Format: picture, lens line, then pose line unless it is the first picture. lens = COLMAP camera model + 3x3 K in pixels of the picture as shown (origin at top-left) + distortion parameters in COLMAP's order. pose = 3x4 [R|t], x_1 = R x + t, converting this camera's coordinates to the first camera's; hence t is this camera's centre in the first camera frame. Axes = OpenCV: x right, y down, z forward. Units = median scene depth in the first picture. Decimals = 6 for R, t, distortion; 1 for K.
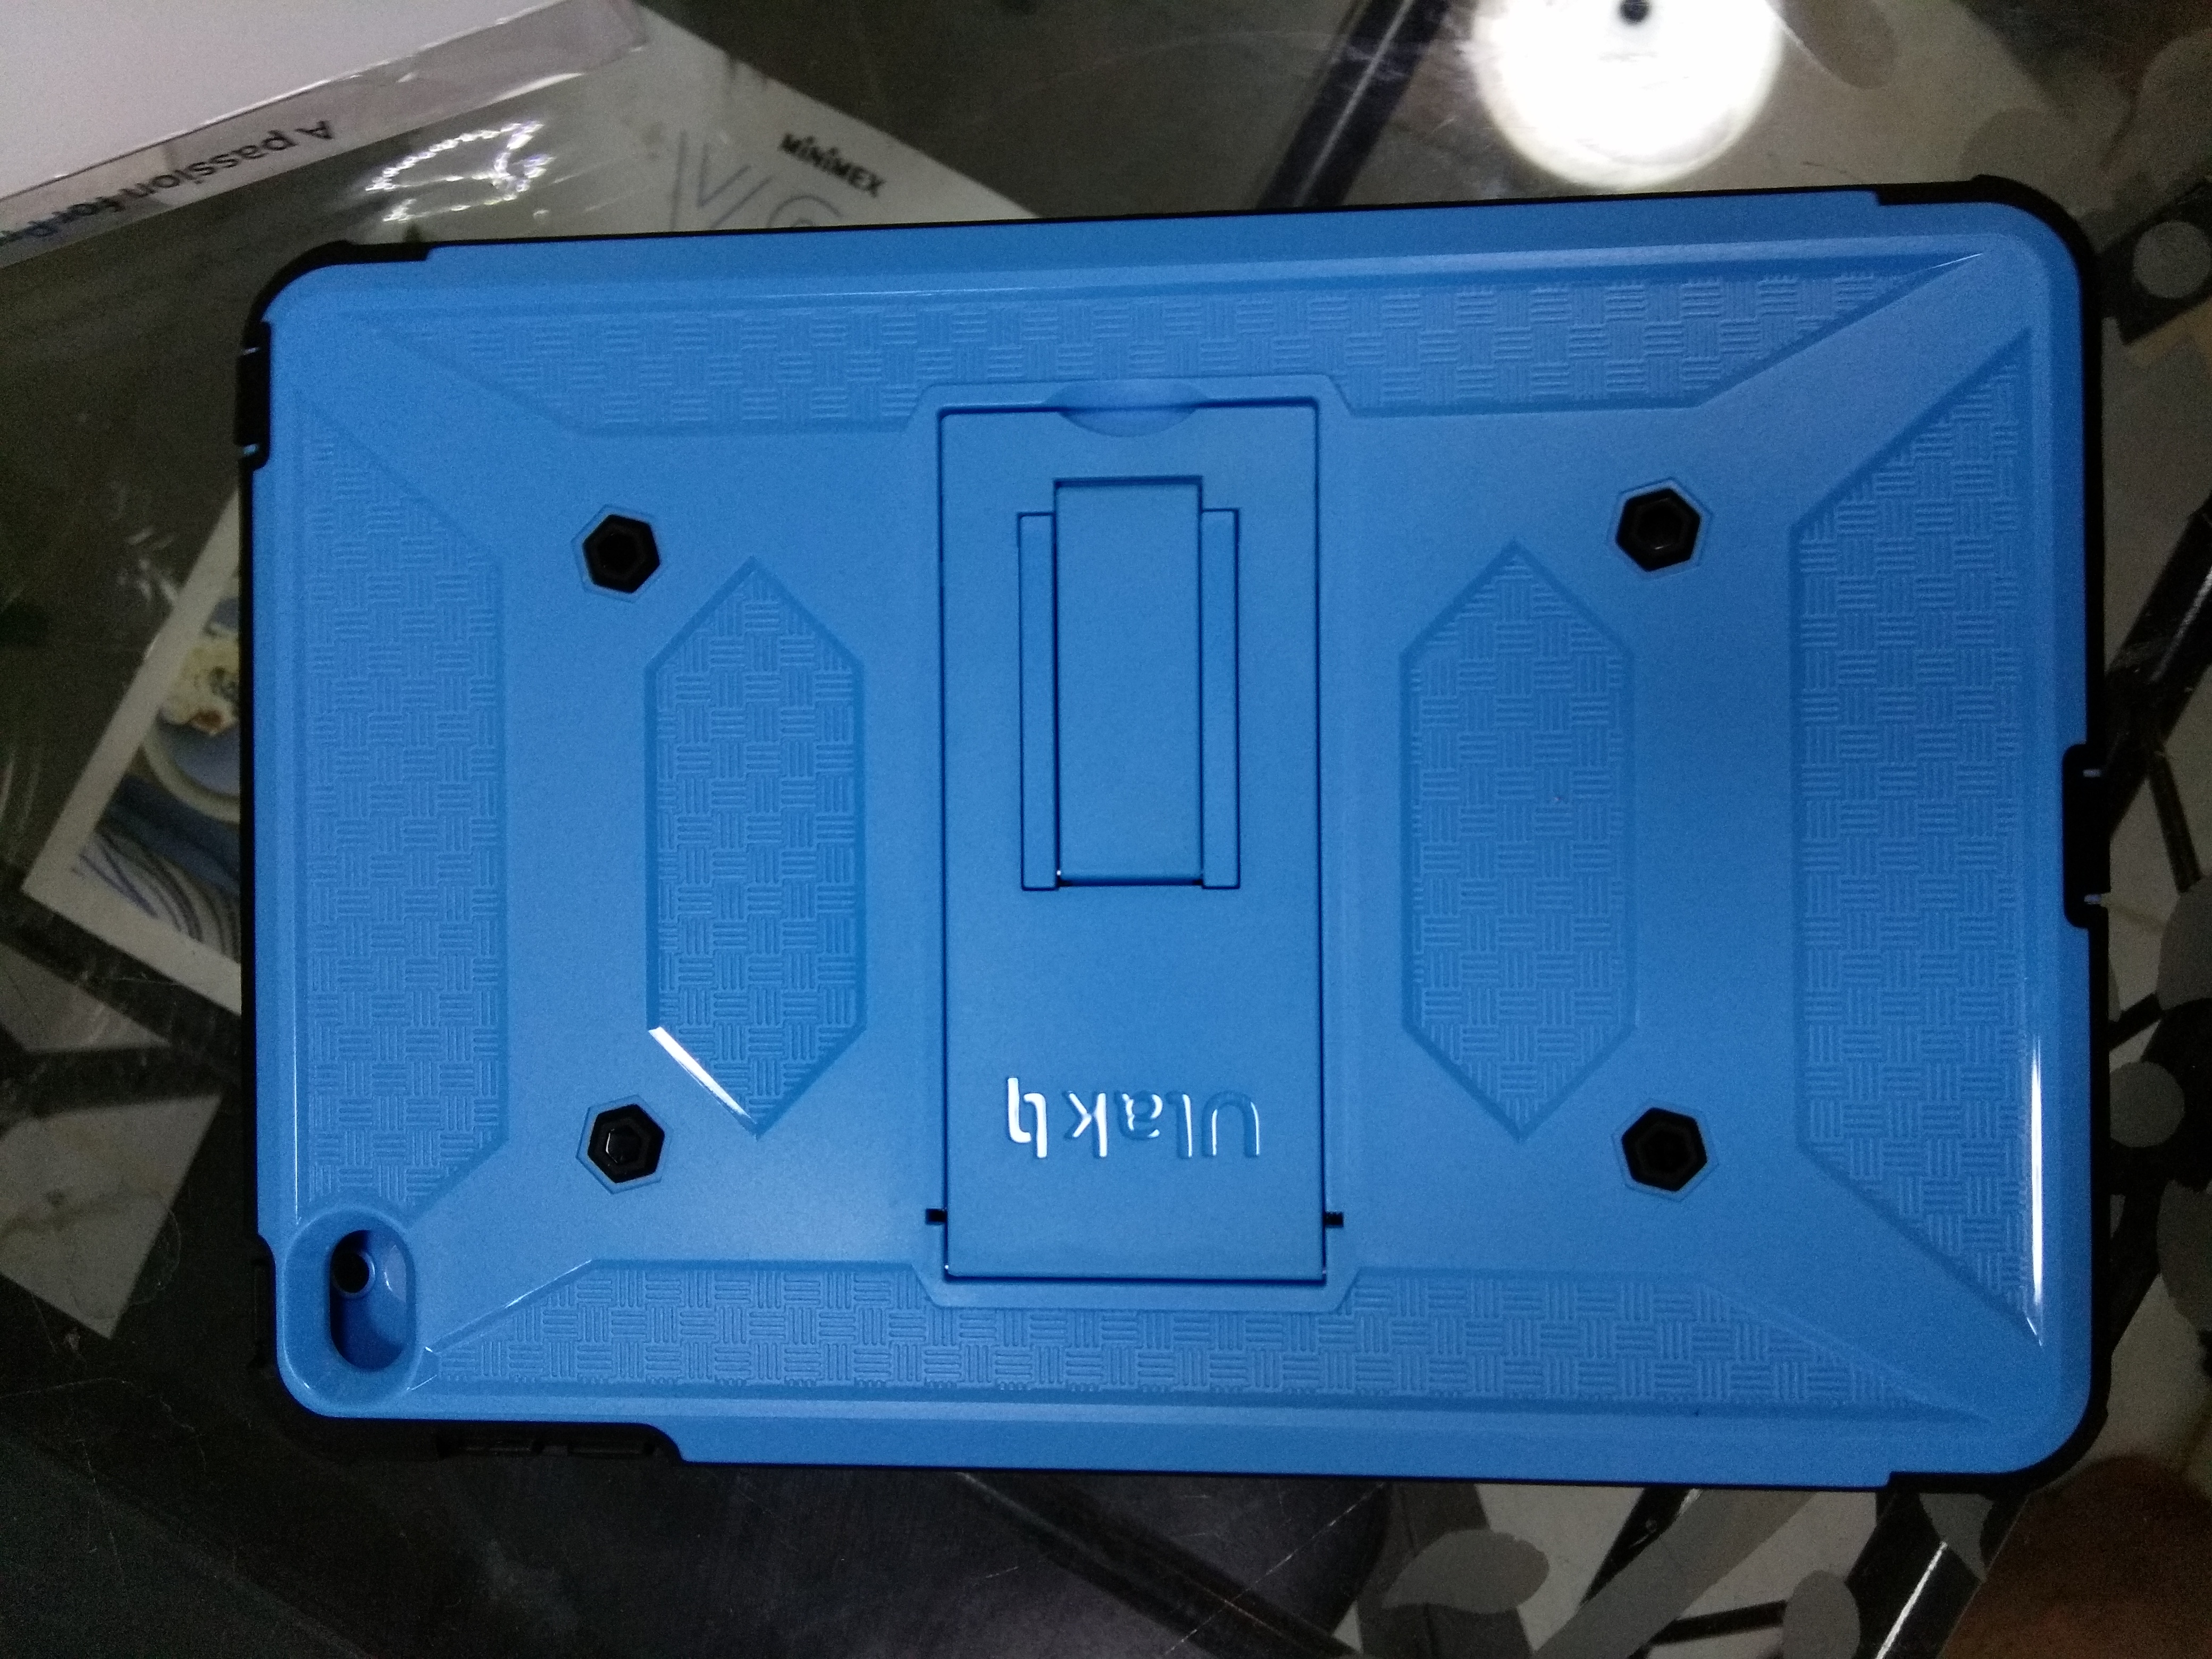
lens RADIAL K [[1903.6, 0, 1099.1], [0, 1903.6, 841.3], [0, 0, 1]] dist [-0.033560, -0.006877]
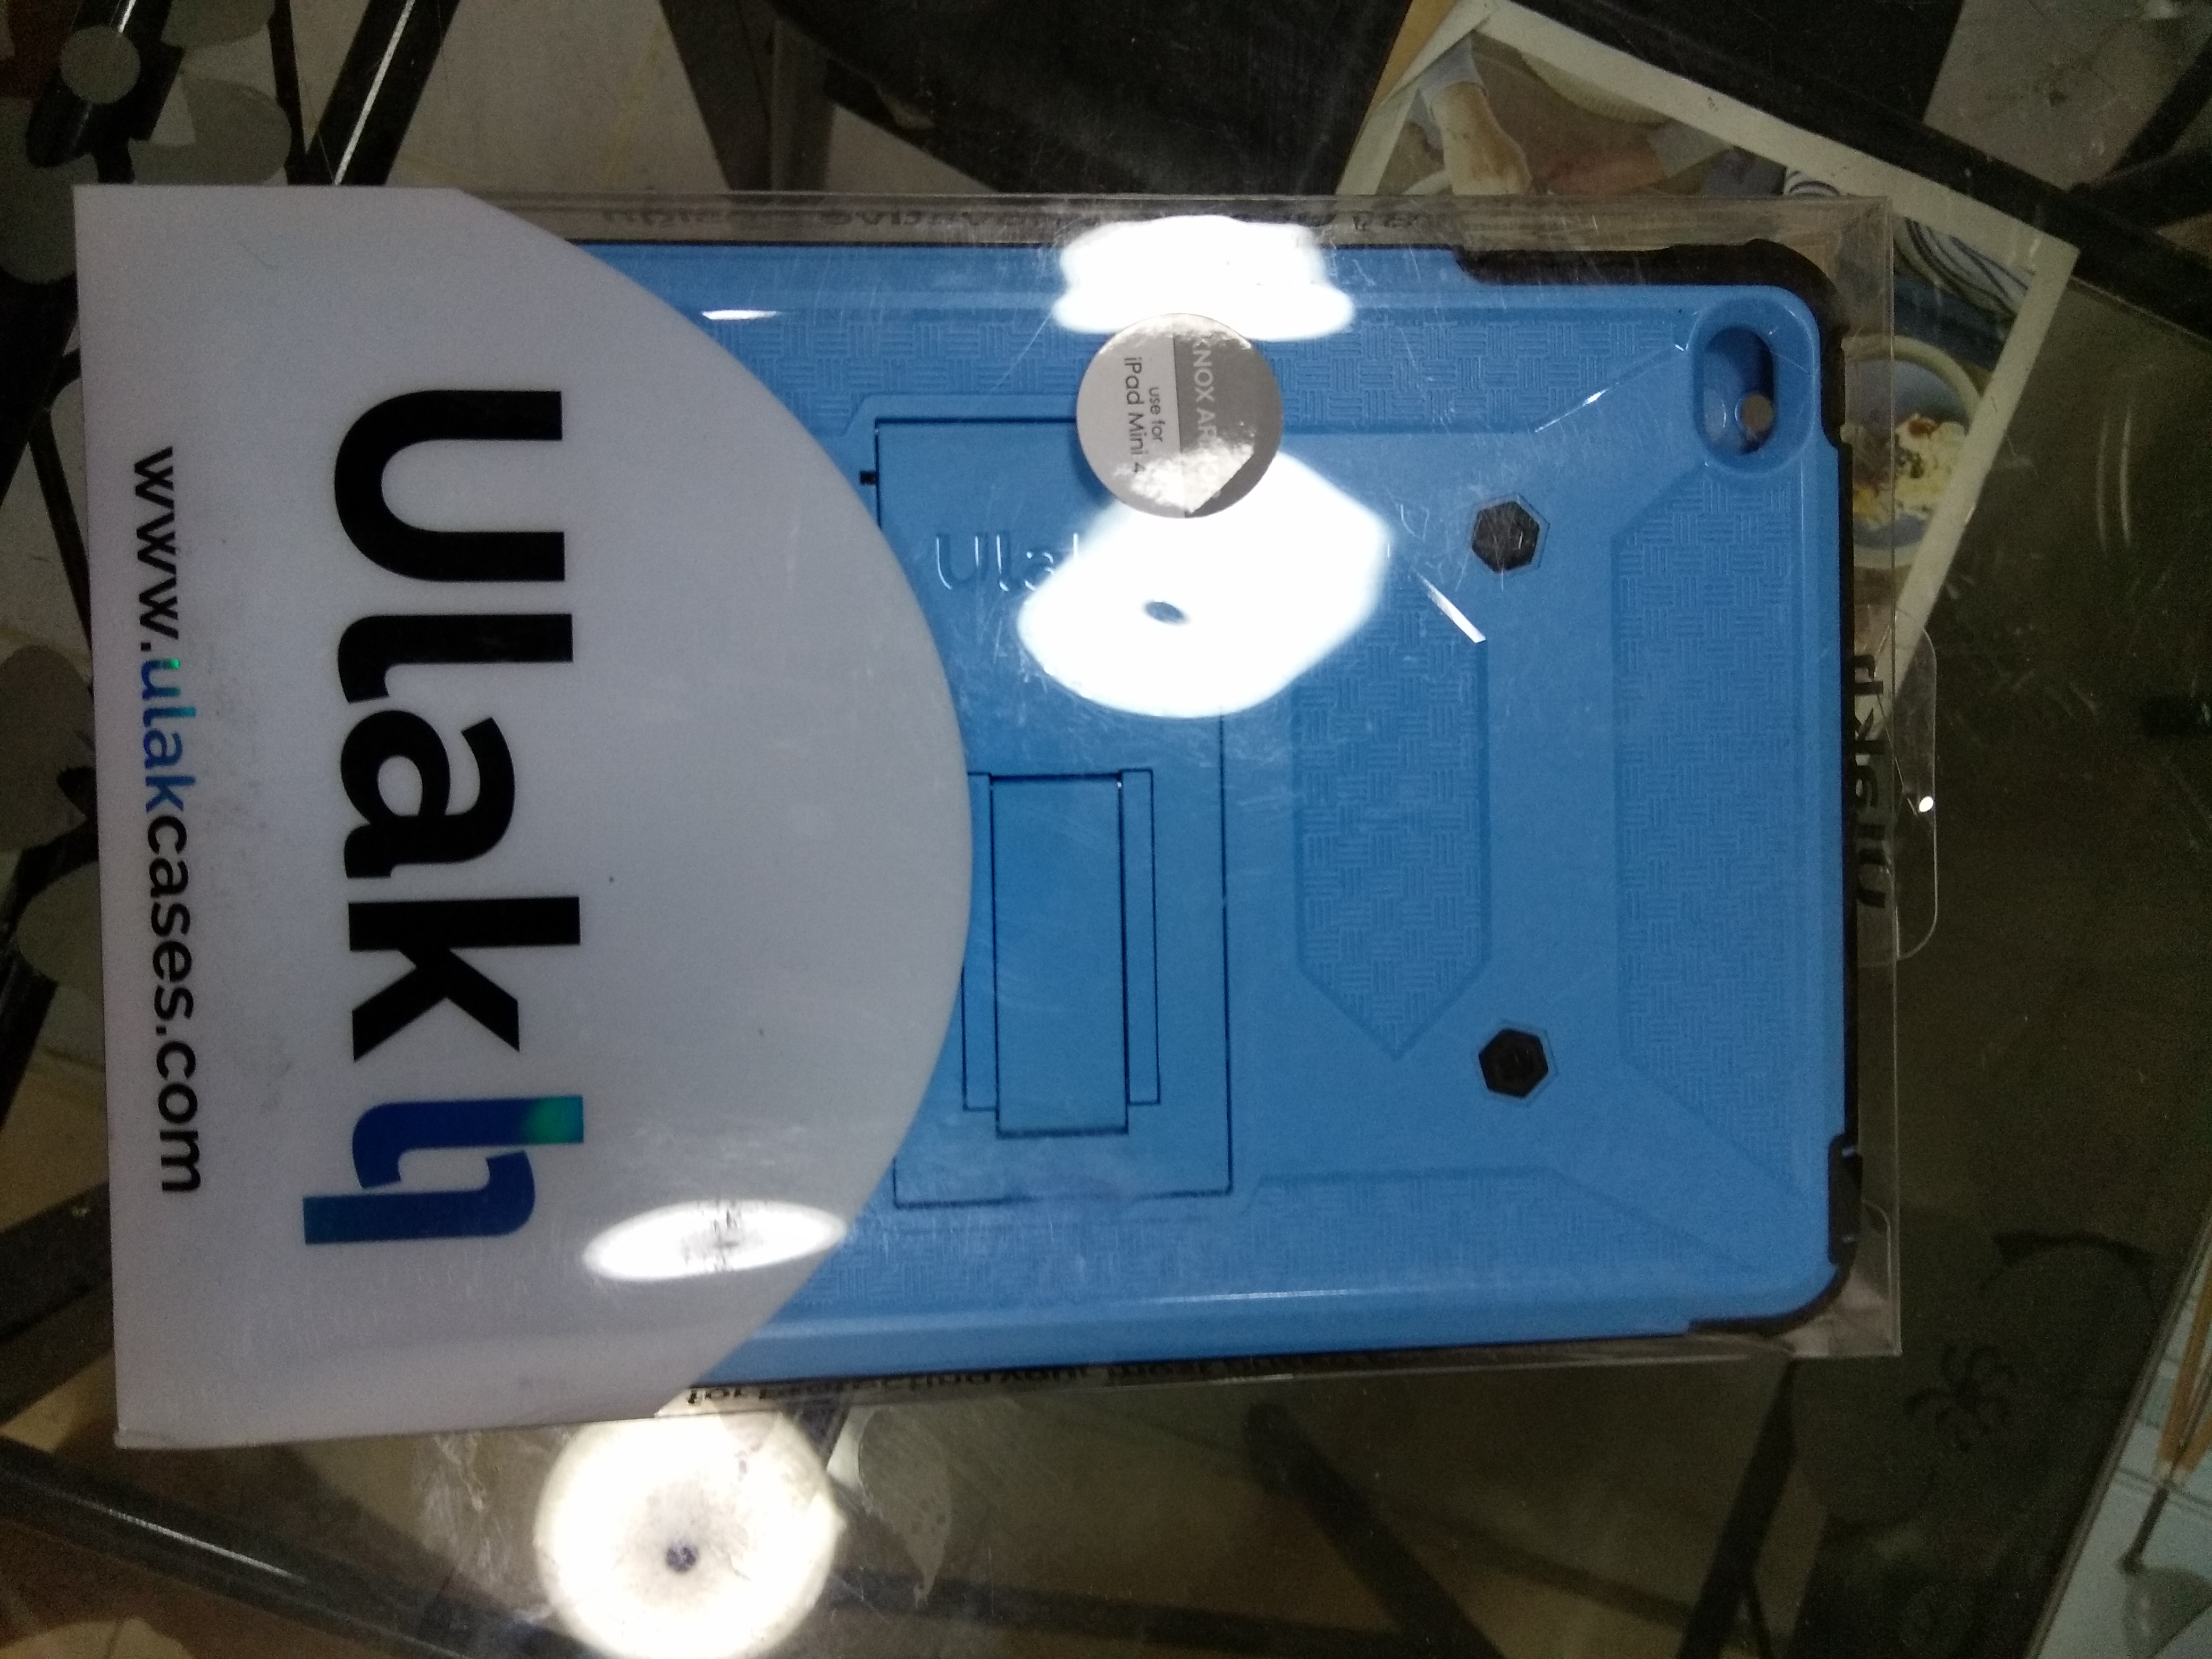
lens RADIAL K [[1903.6, 0, 1093.8], [0, 1903.6, 829.7], [0, 0, 1]] dist [-0.033560, -0.006877]
pose [[-0.999908, 0.013393, 0.002143, -0.008472], [-0.013456, -0.999367, -0.032930, 0.027400], [0.001701, -0.032956, 0.999455, -0.120480]]
